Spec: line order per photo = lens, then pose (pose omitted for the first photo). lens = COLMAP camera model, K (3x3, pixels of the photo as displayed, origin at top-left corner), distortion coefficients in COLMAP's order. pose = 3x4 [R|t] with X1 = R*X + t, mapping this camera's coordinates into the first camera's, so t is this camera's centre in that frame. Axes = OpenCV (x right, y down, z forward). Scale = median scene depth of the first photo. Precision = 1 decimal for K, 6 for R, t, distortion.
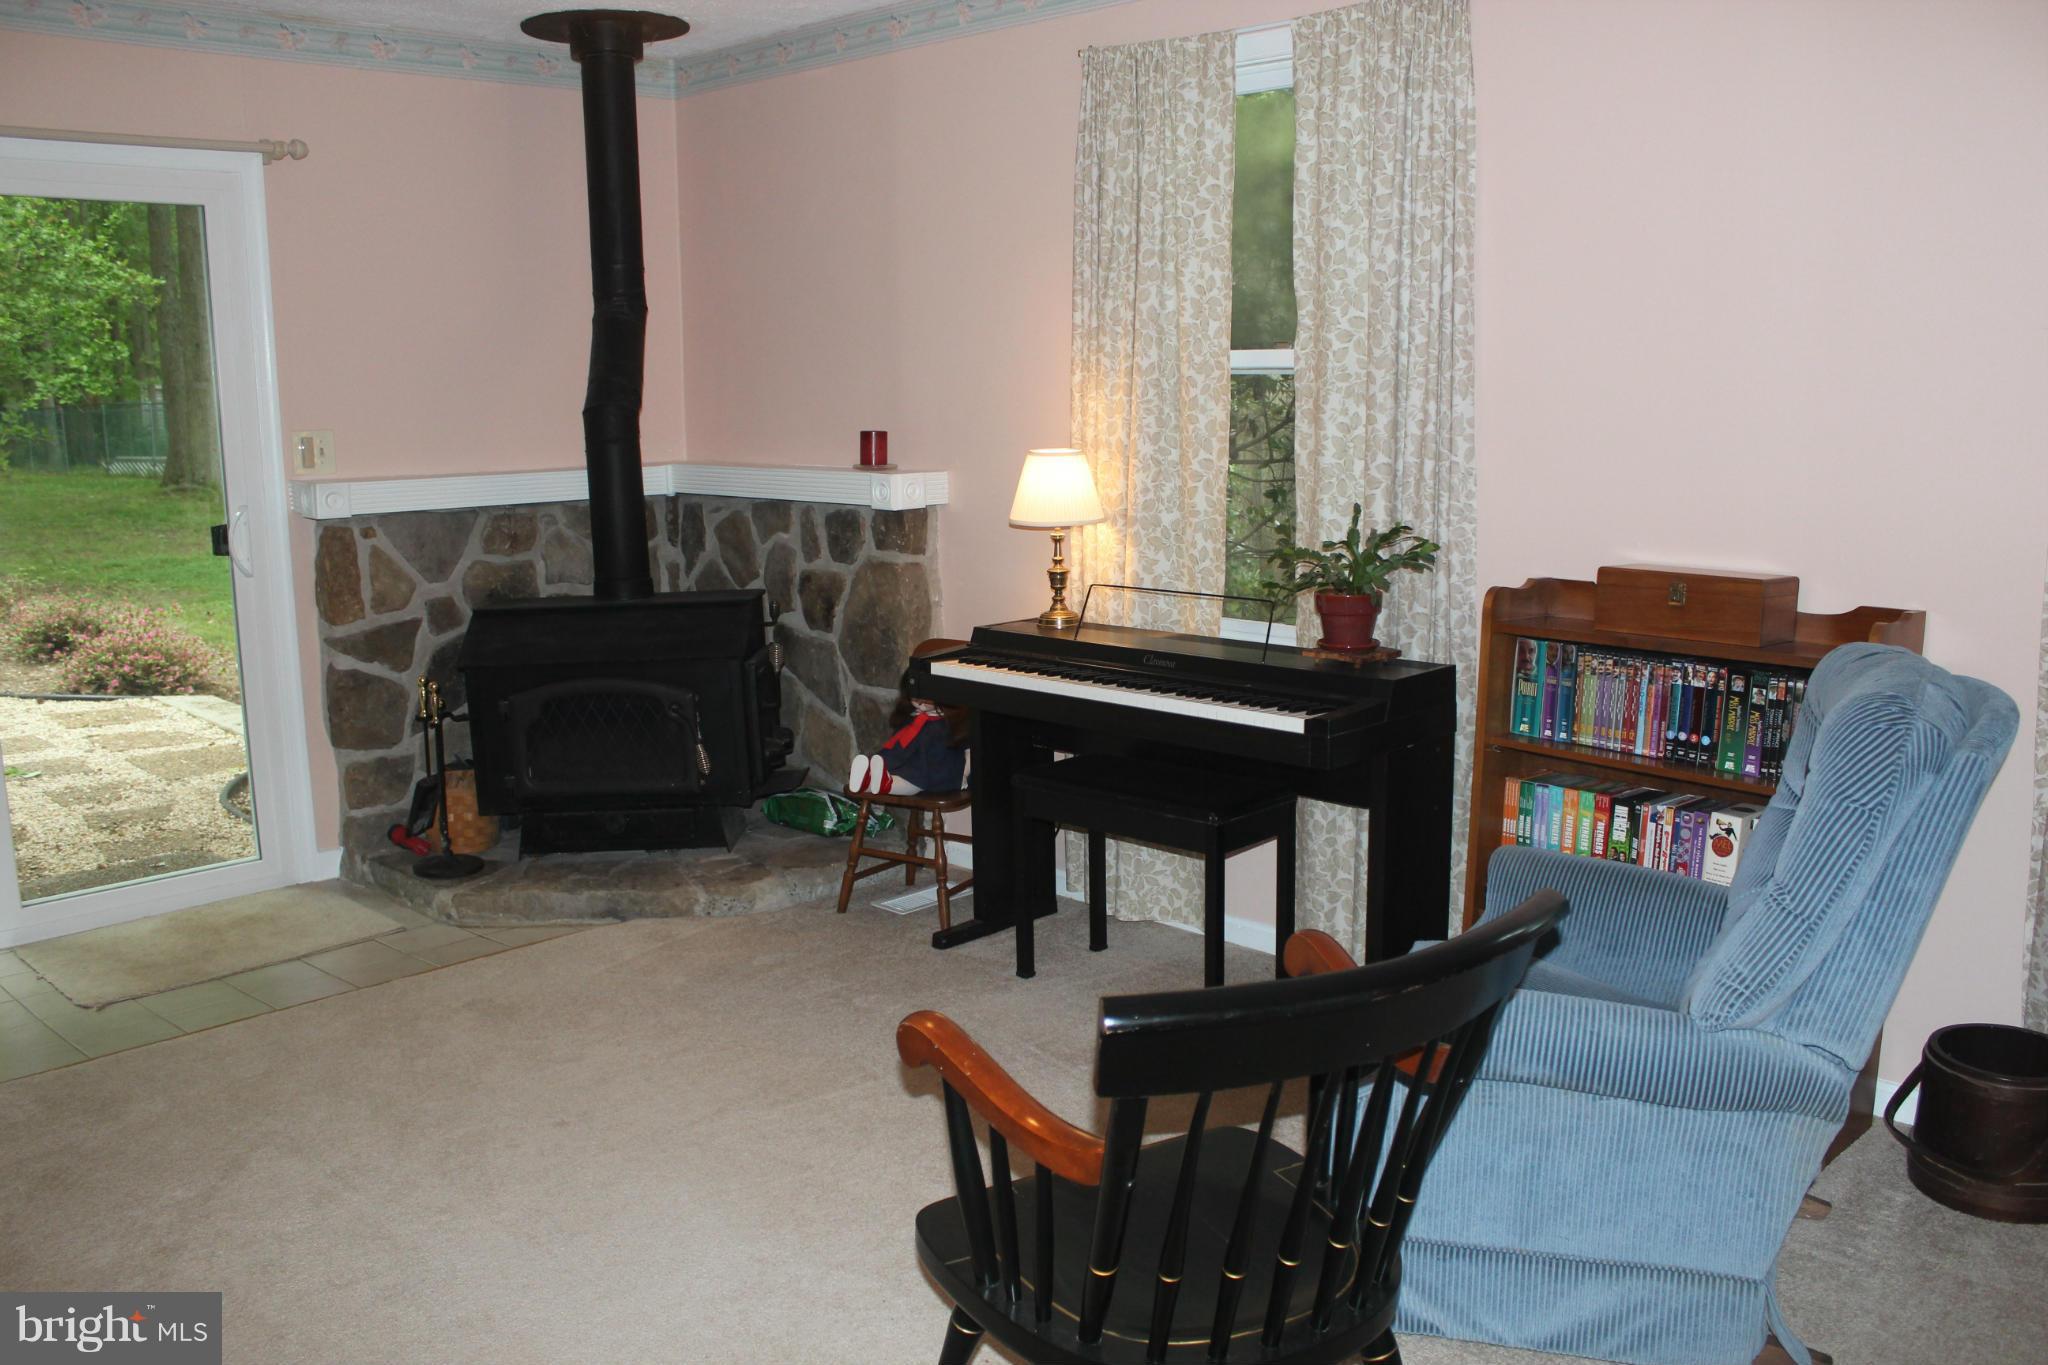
lens RADIAL K [[1739.3, 0, 1054.2], [0, 1739.3, 693.0], [0, 0, 1]] dist [-0.144887, 0.200412]
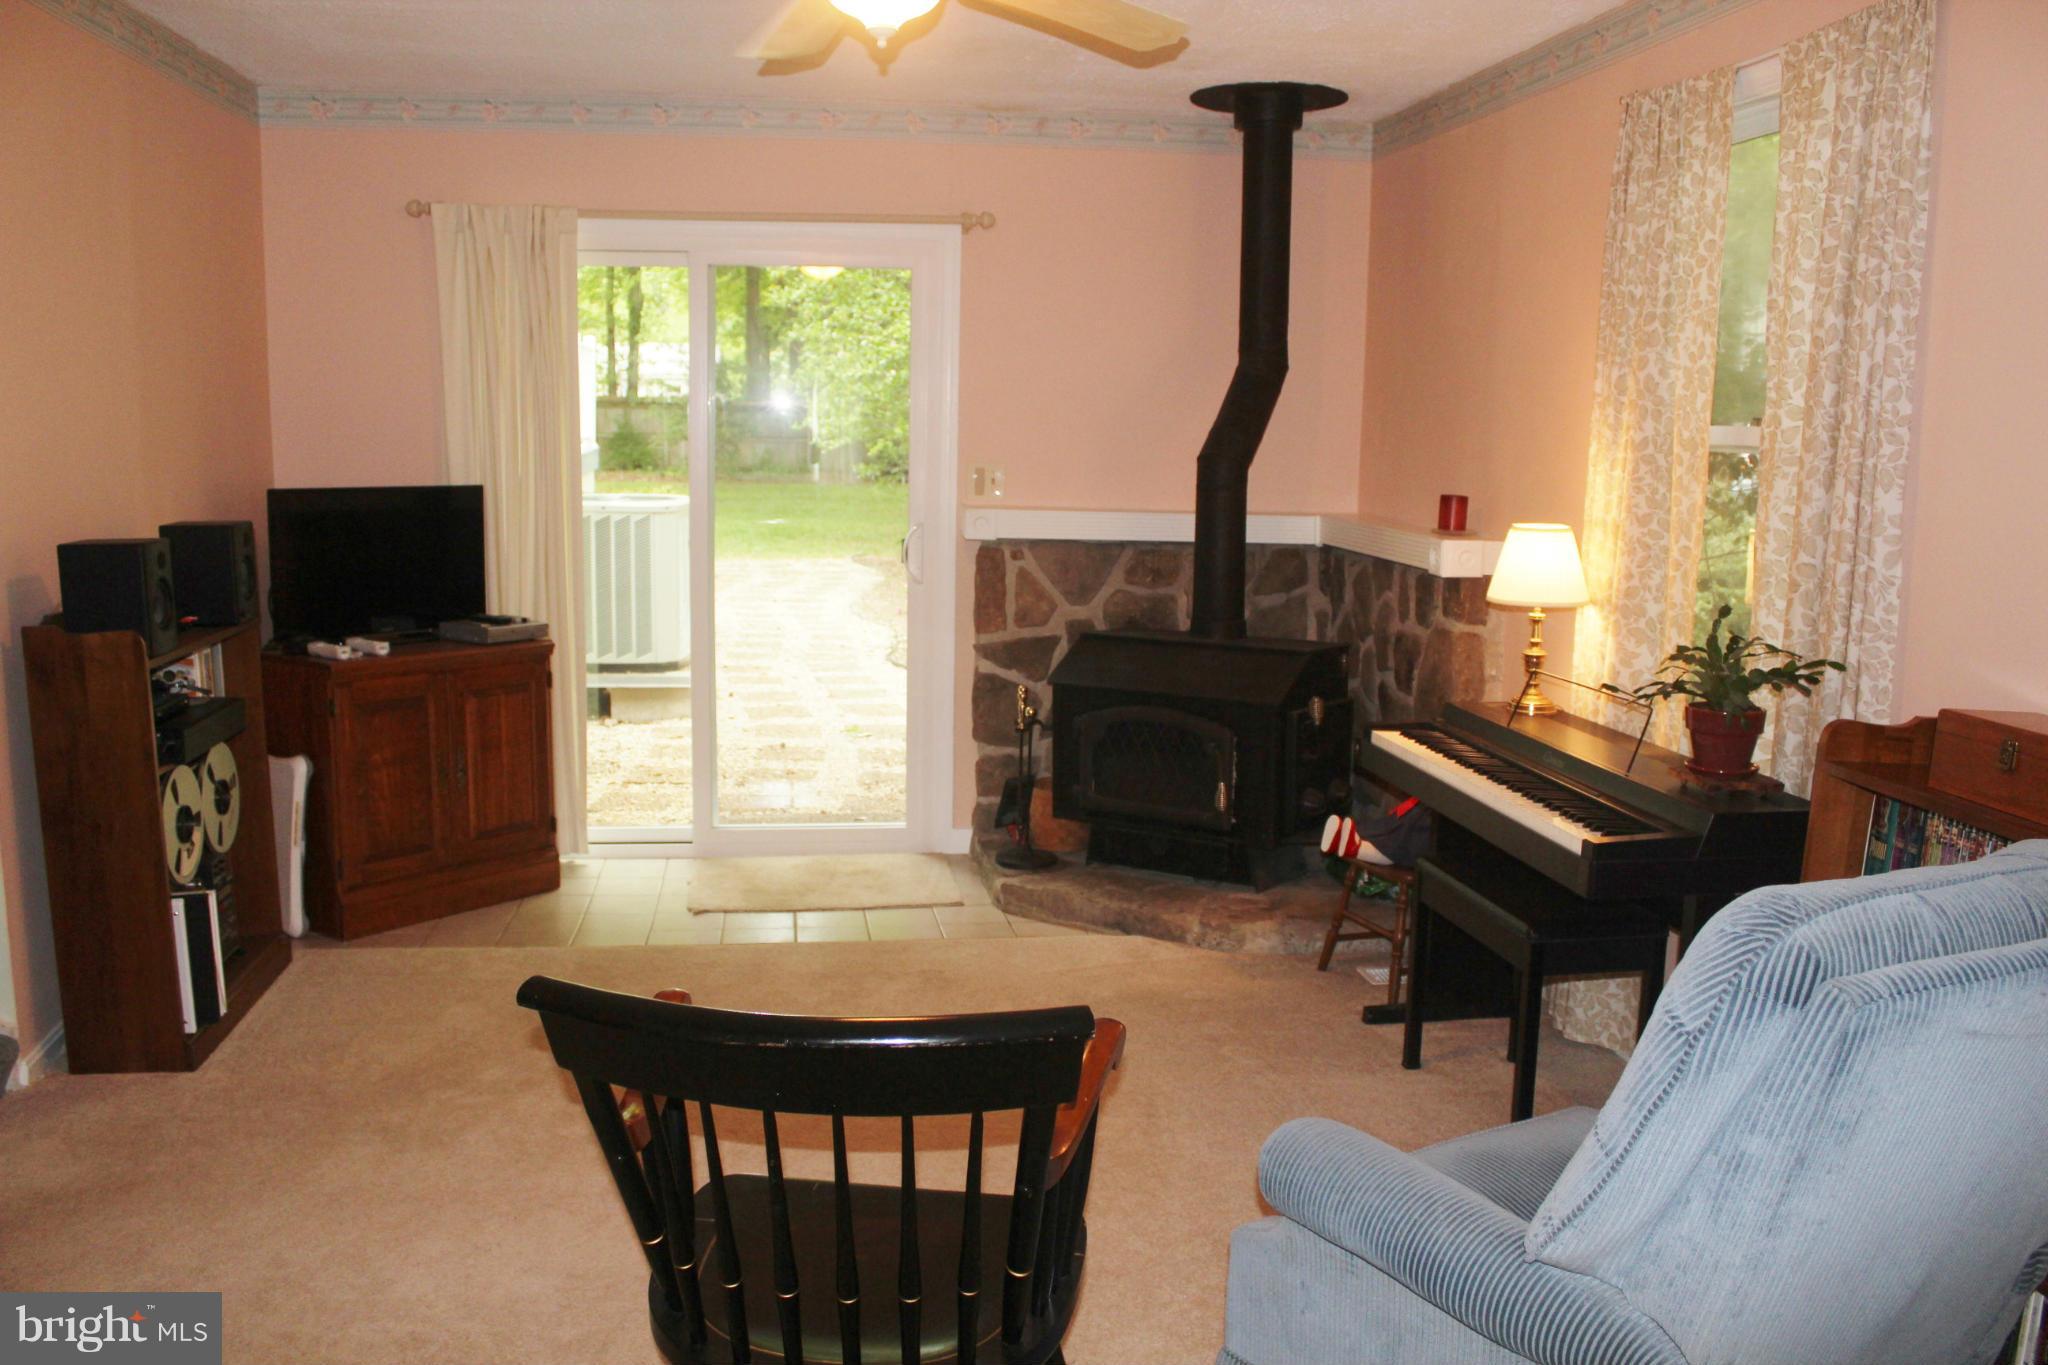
lens RADIAL K [[1739.3, 0, 1054.2], [0, 1739.3, 693.0], [0, 0, 1]] dist [-0.144887, 0.200412]
pose [[0.806045, 0.121182, -0.579315, 0.313051], [-0.138408, 0.990268, 0.014569, -0.025065], [0.575443, 0.068439, 0.814973, 0.088034]]
